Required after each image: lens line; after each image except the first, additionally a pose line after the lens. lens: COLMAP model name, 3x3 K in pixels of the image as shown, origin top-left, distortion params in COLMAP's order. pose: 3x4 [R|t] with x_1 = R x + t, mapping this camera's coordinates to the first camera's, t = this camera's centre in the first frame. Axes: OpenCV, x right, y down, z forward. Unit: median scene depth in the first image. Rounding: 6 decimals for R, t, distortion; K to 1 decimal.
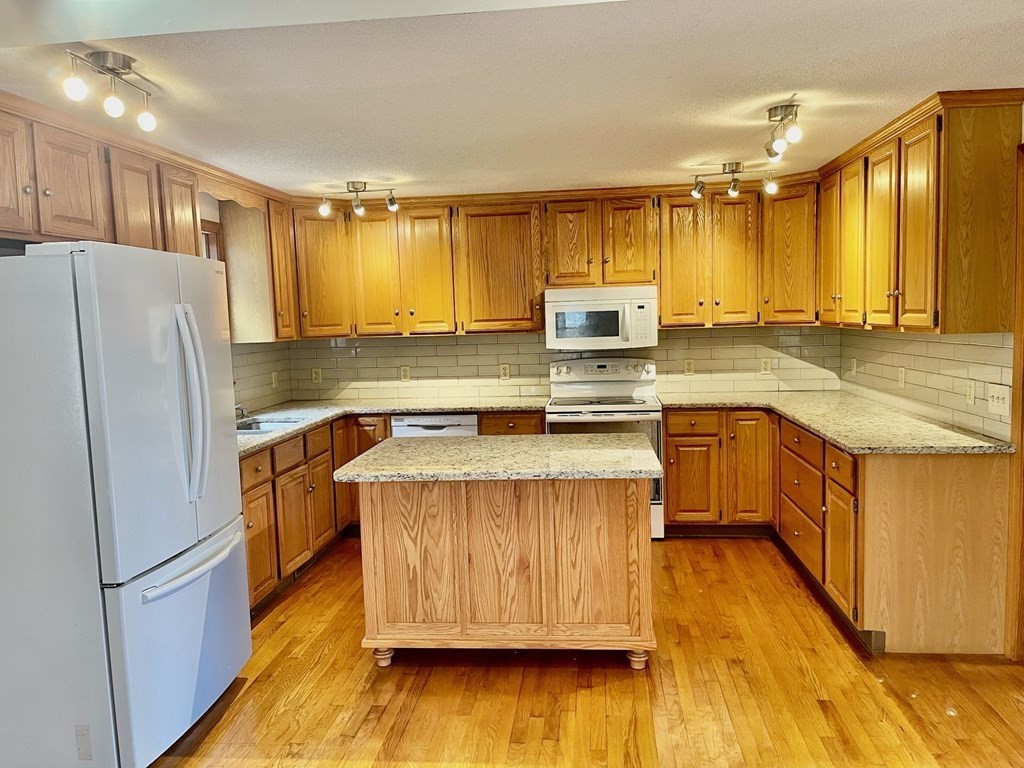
lens RADIAL K [[777.1, 0, 513.9], [0, 777.1, 389.5], [0, 0, 1]] dist [0.059543, -0.086301]
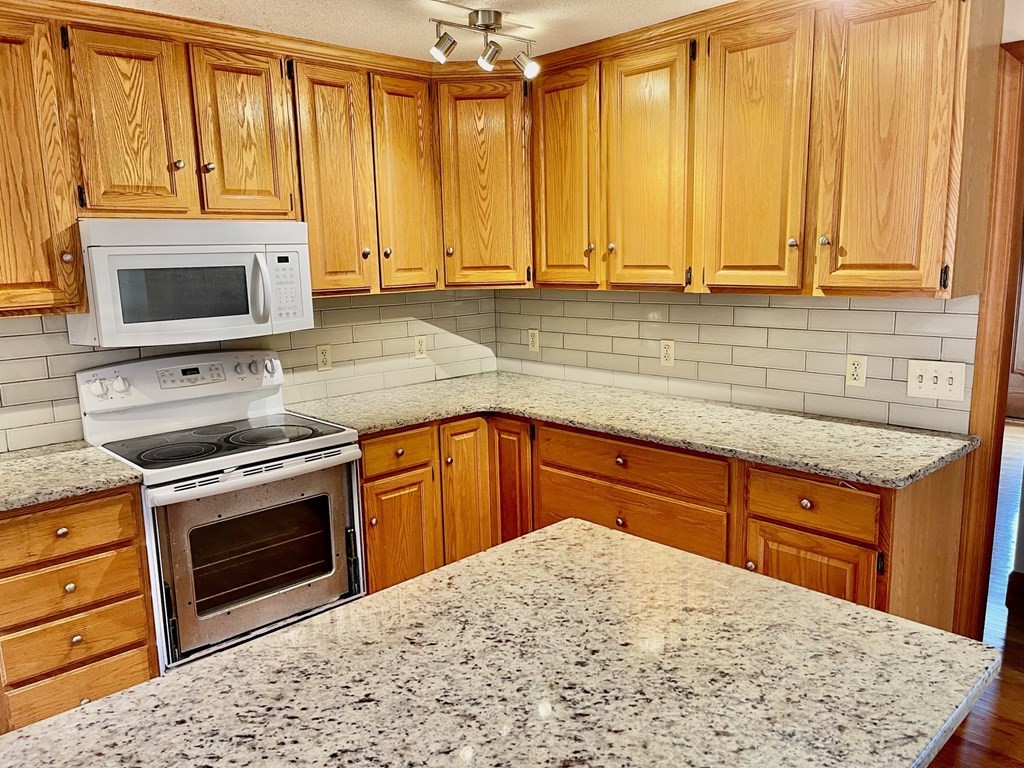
lens RADIAL K [[777.1, 0, 504.6], [0, 777.1, 386.4], [0, 0, 1]] dist [0.059543, -0.086301]
pose [[0.653361, -0.116420, 0.748042, -0.157410], [0.077872, 0.993199, 0.086559, -0.051671], [-0.753031, 0.001697, 0.657983, 0.513304]]
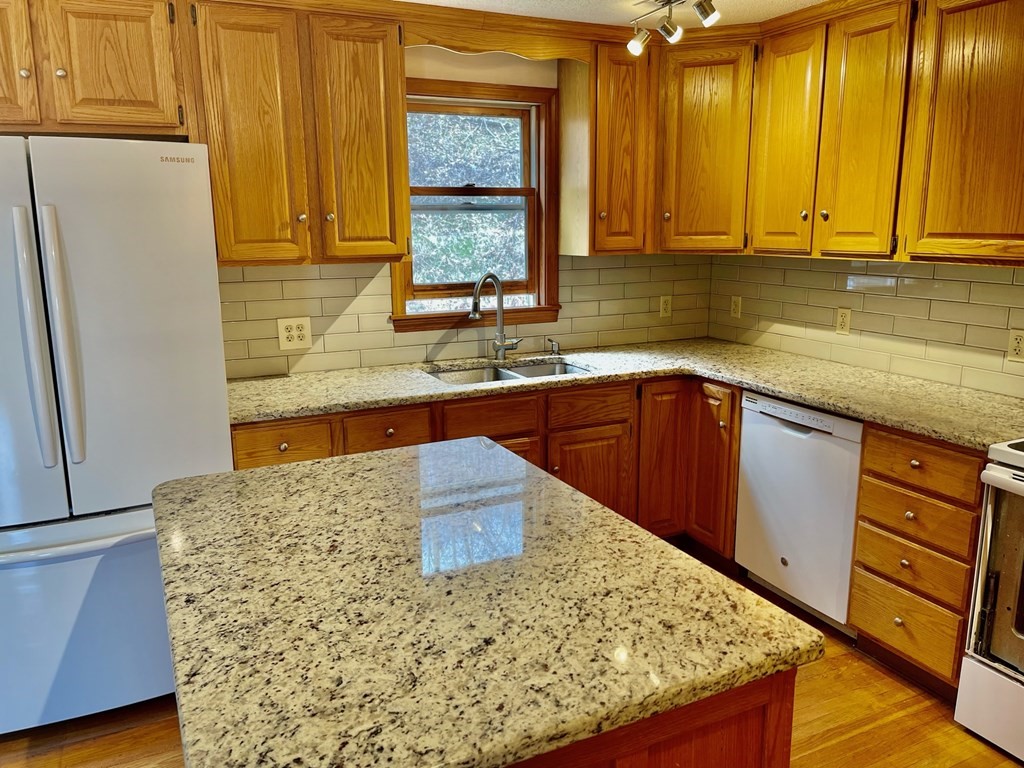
lens RADIAL K [[777.1, 0, 511.8], [0, 777.1, 375.2], [0, 0, 1]] dist [0.059543, -0.086301]
pose [[0.528966, 0.190642, -0.826953, 0.243695], [-0.089692, 0.981542, 0.168908, -0.063487], [0.843890, -0.015175, 0.536302, 0.525454]]
